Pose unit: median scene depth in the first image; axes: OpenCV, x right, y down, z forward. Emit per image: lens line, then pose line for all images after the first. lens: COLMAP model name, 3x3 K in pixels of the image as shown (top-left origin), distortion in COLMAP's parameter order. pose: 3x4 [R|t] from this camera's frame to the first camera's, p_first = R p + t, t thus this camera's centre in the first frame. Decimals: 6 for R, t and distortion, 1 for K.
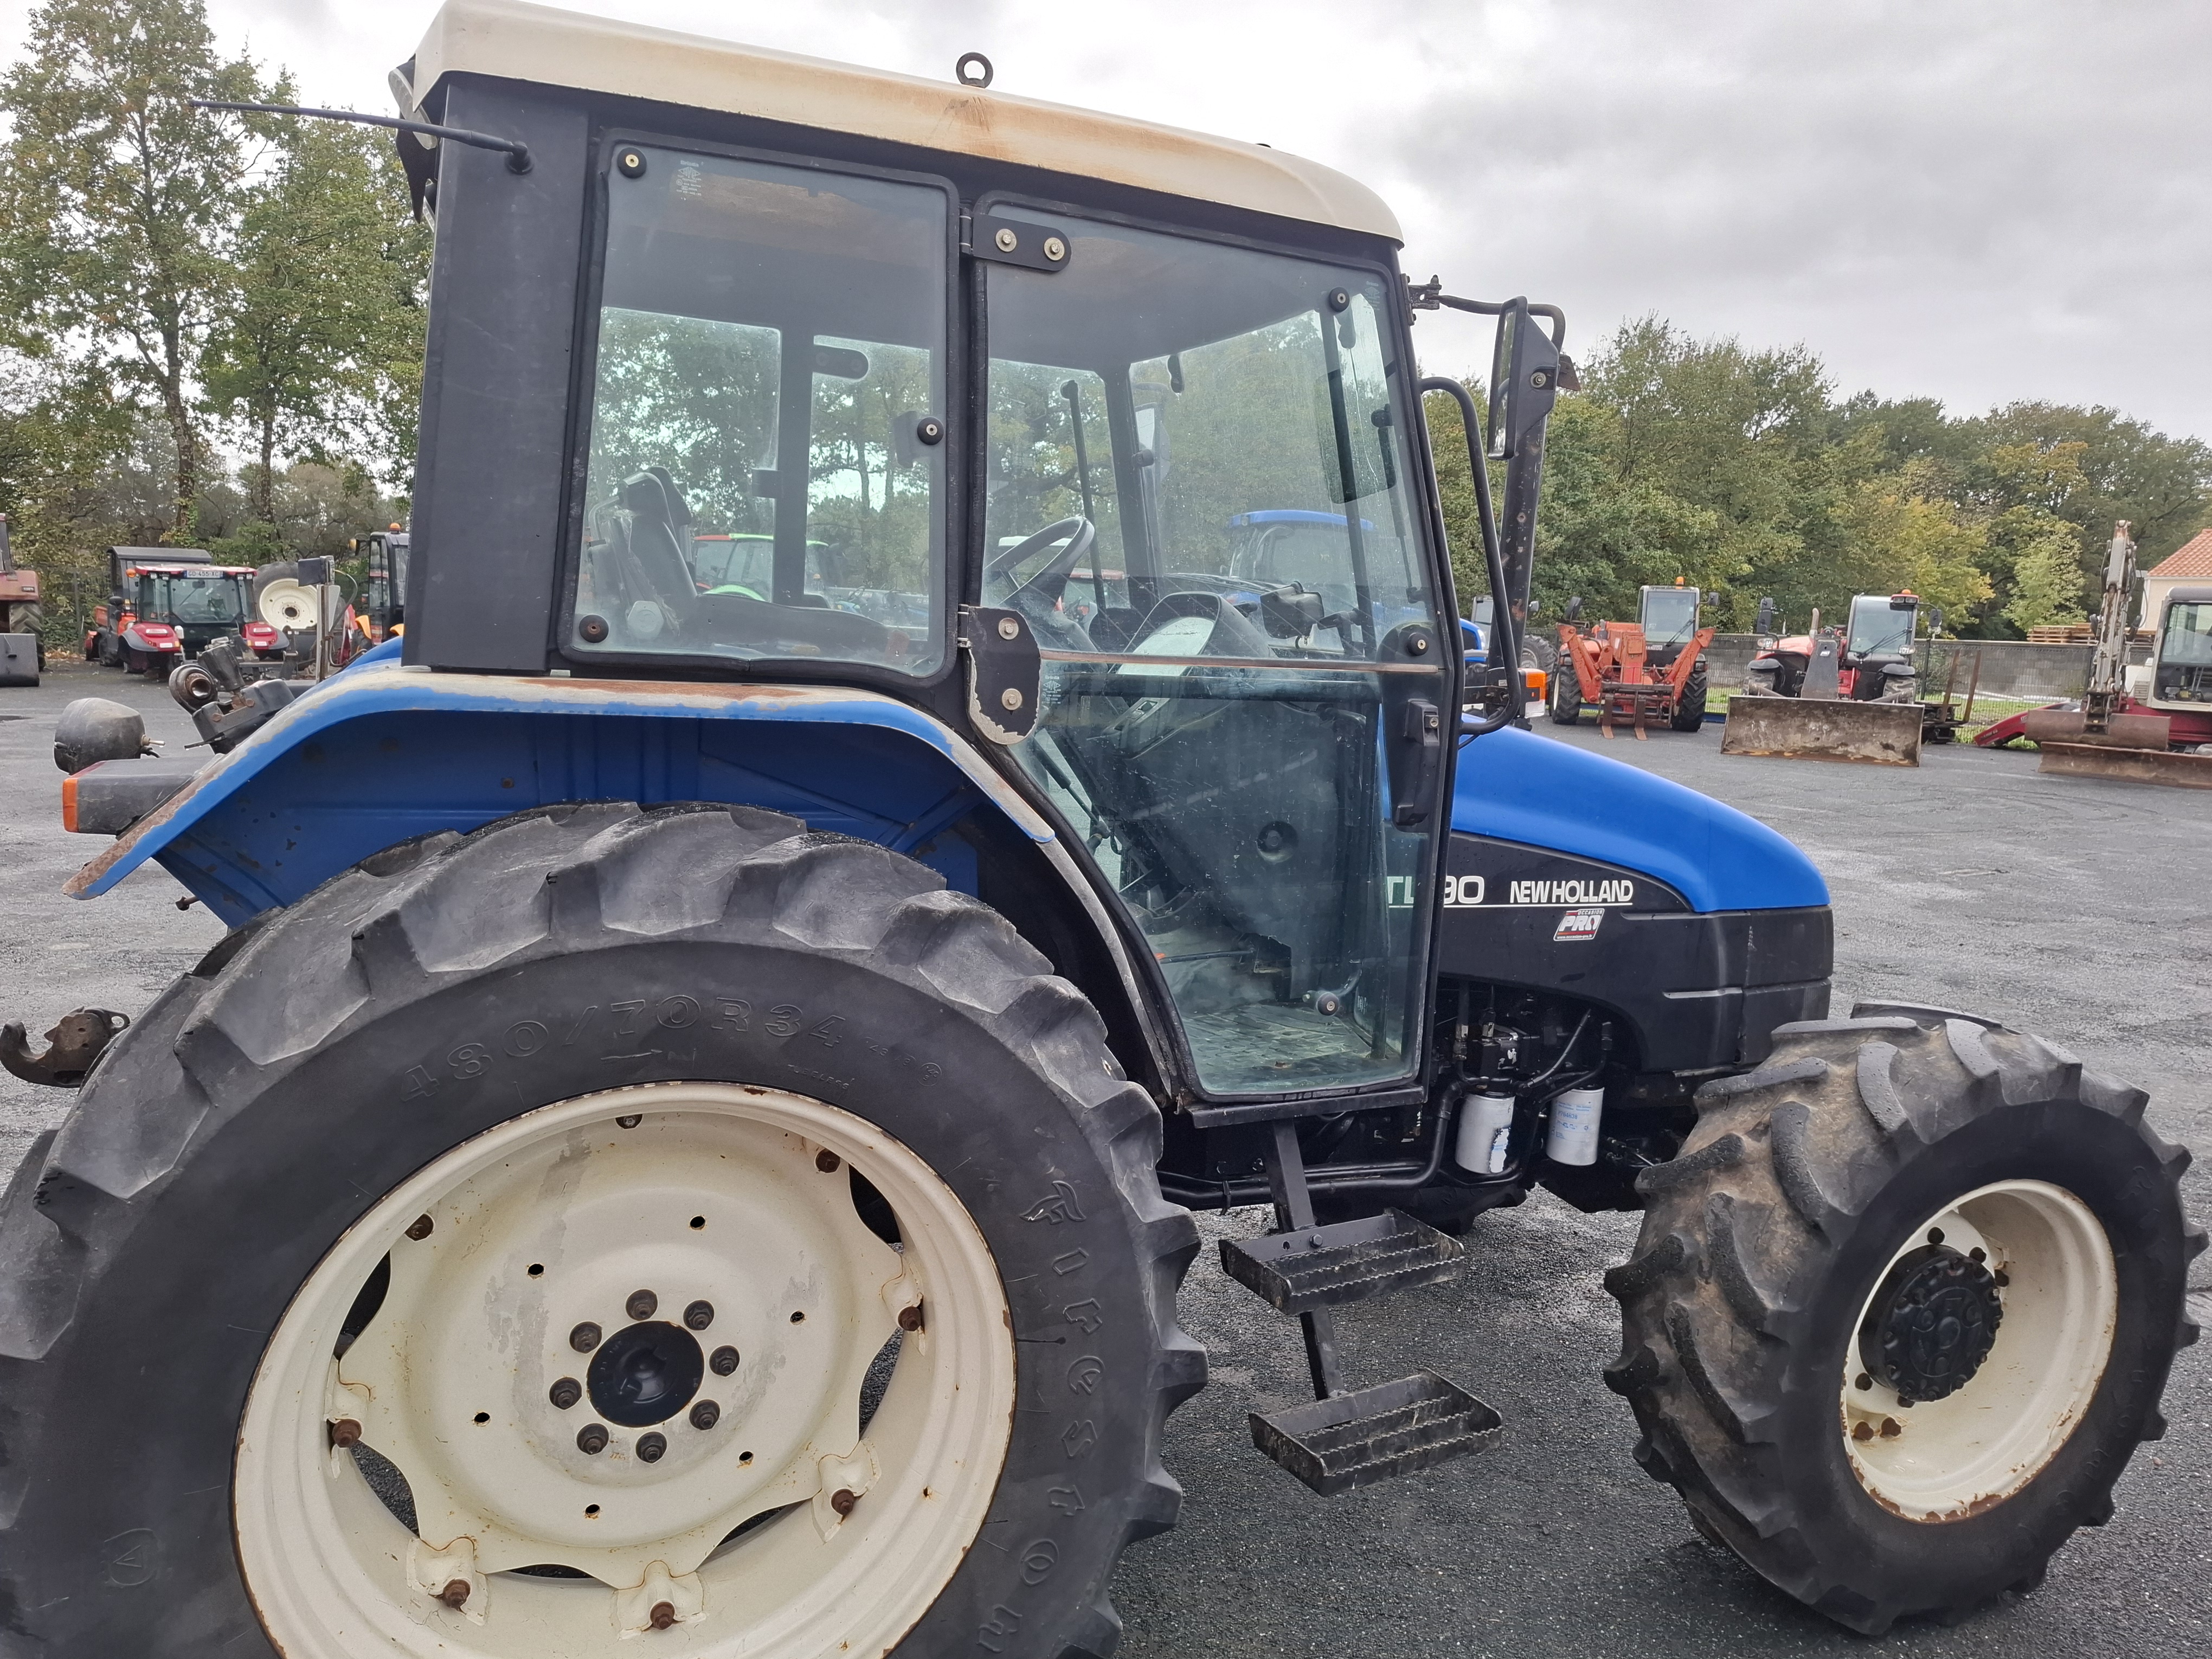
lens RADIAL K [[1522.4, 0, 1106.0], [0, 1522.4, 829.5], [0, 0, 1]] dist [0.098554, -0.102439]
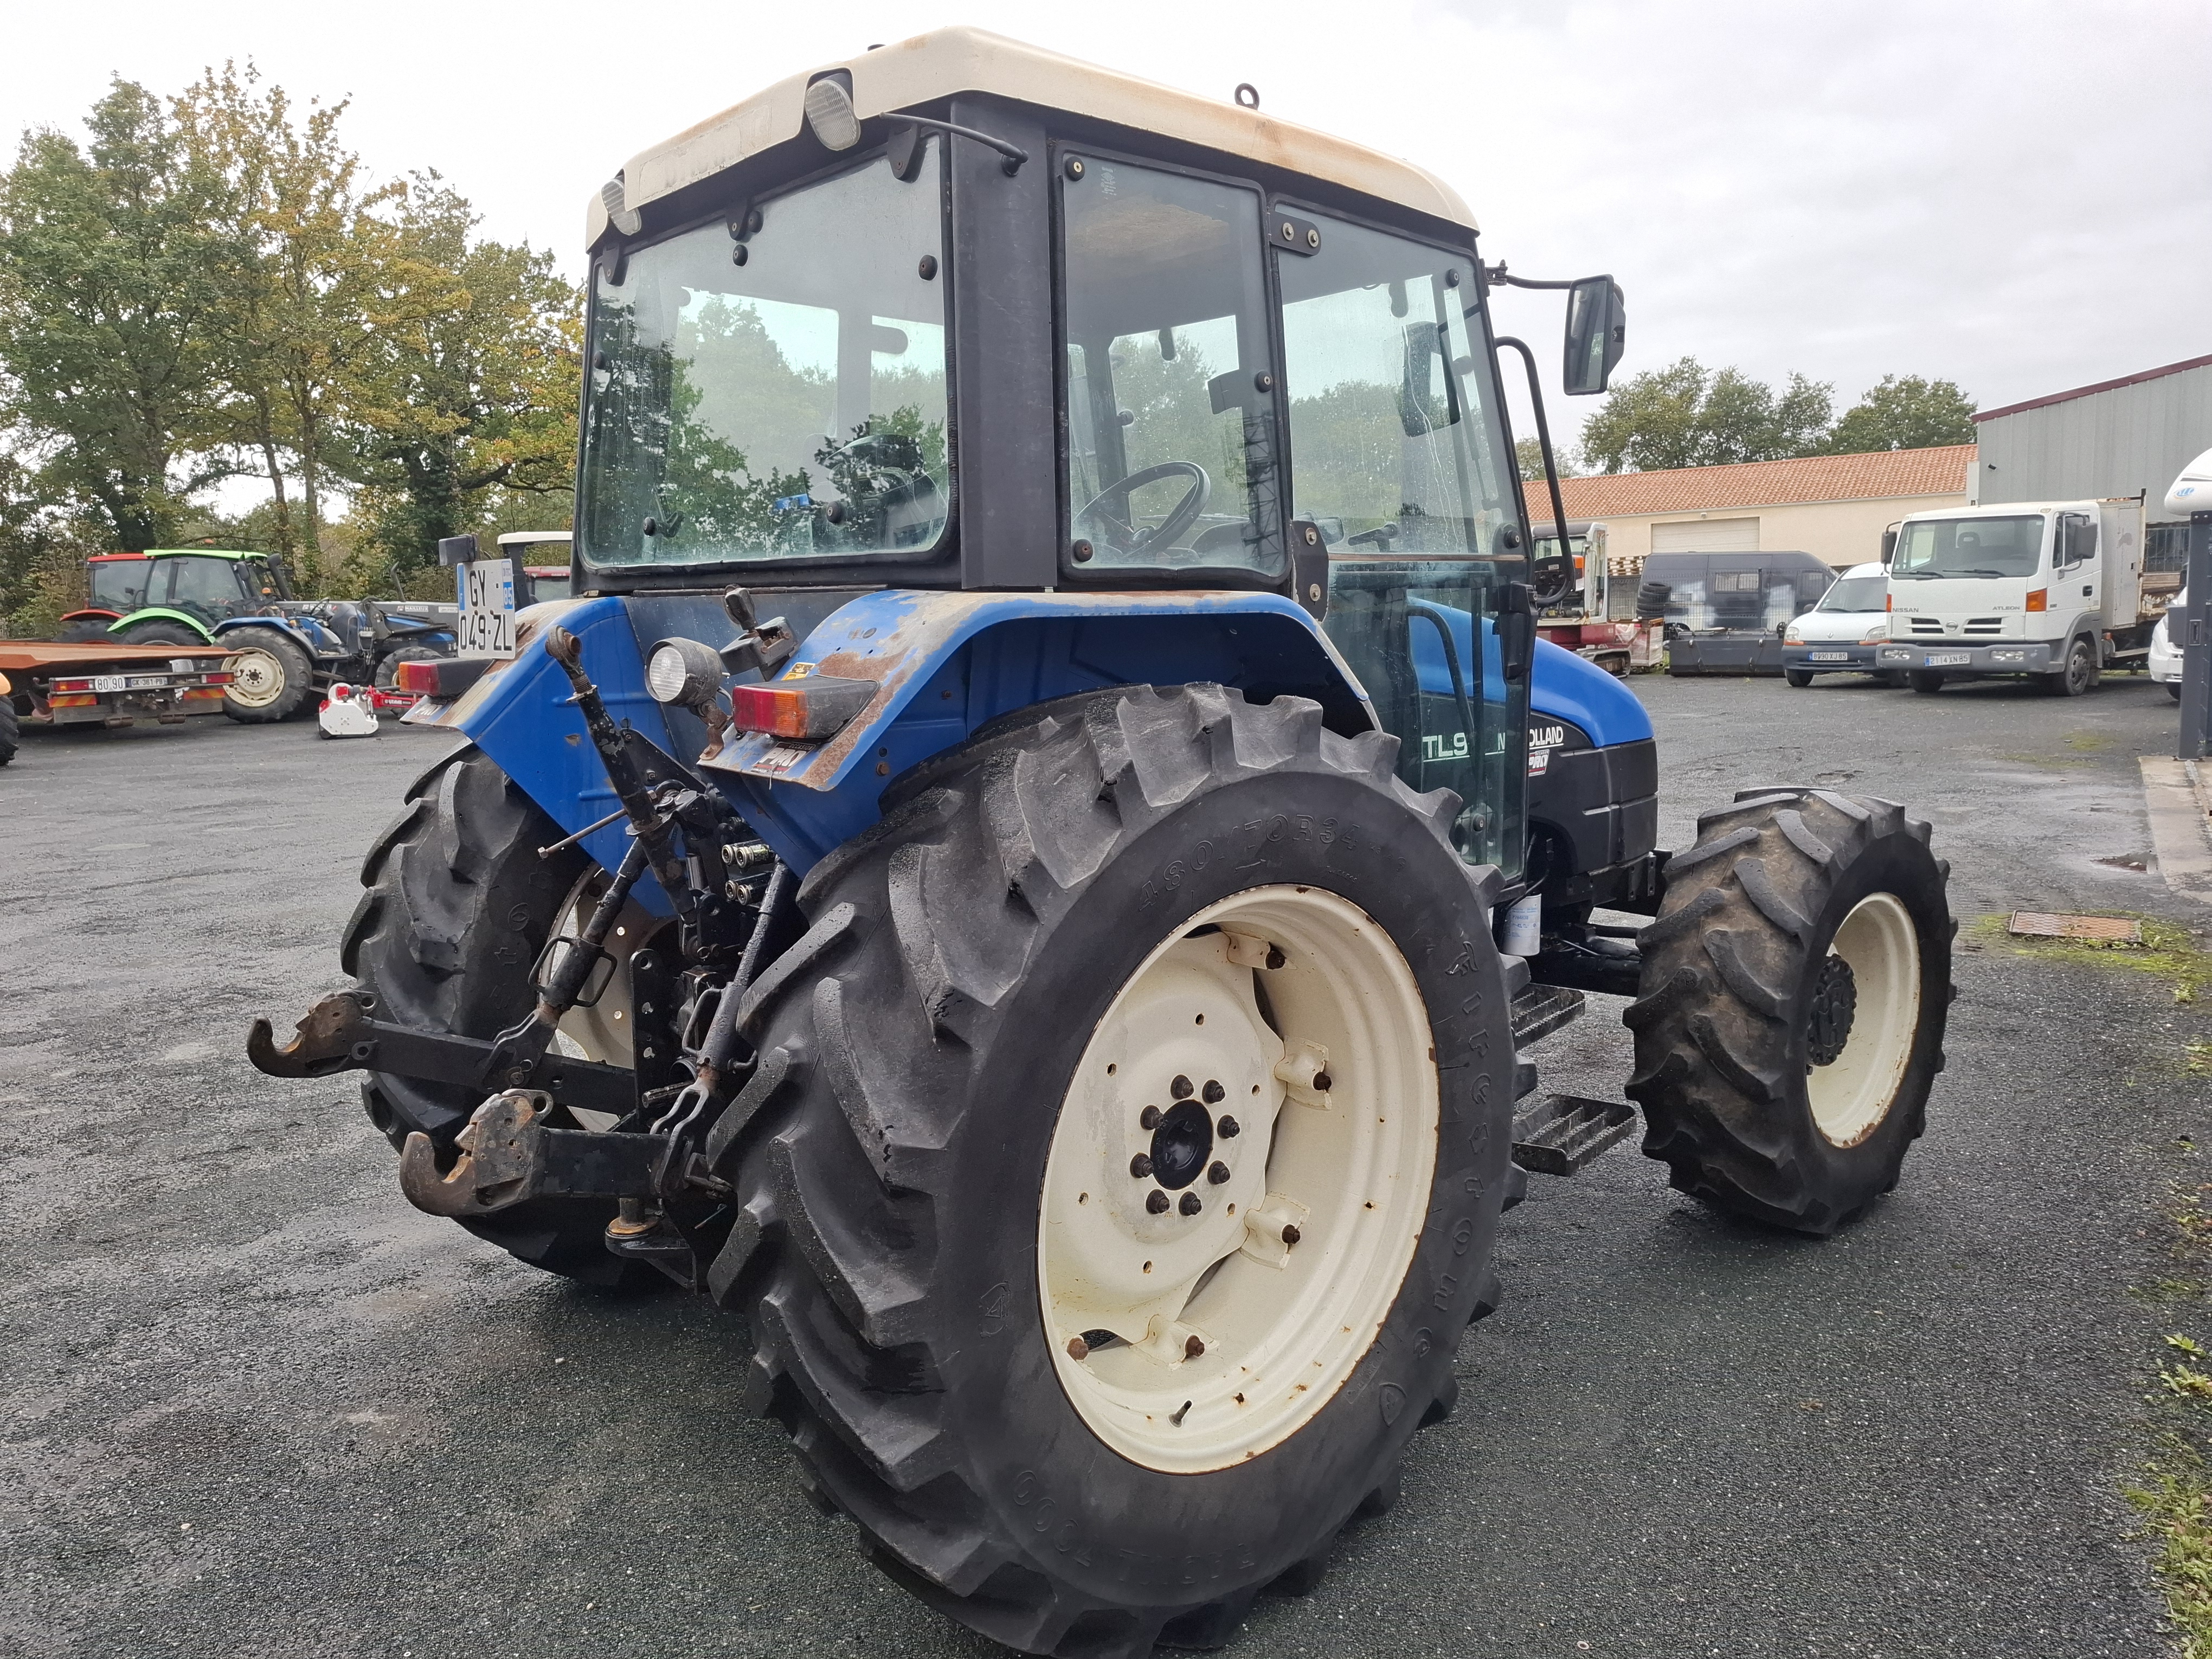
lens RADIAL K [[1509.6, 0, 1083.1], [0, 1509.6, 800.6], [0, 0, 1]] dist [0.118408, -0.124439]
pose [[0.937434, -0.114444, 0.328817, -0.671902], [0.117753, 0.992994, 0.009904, 0.050469], [-0.327647, 0.029435, 0.944342, -0.121974]]
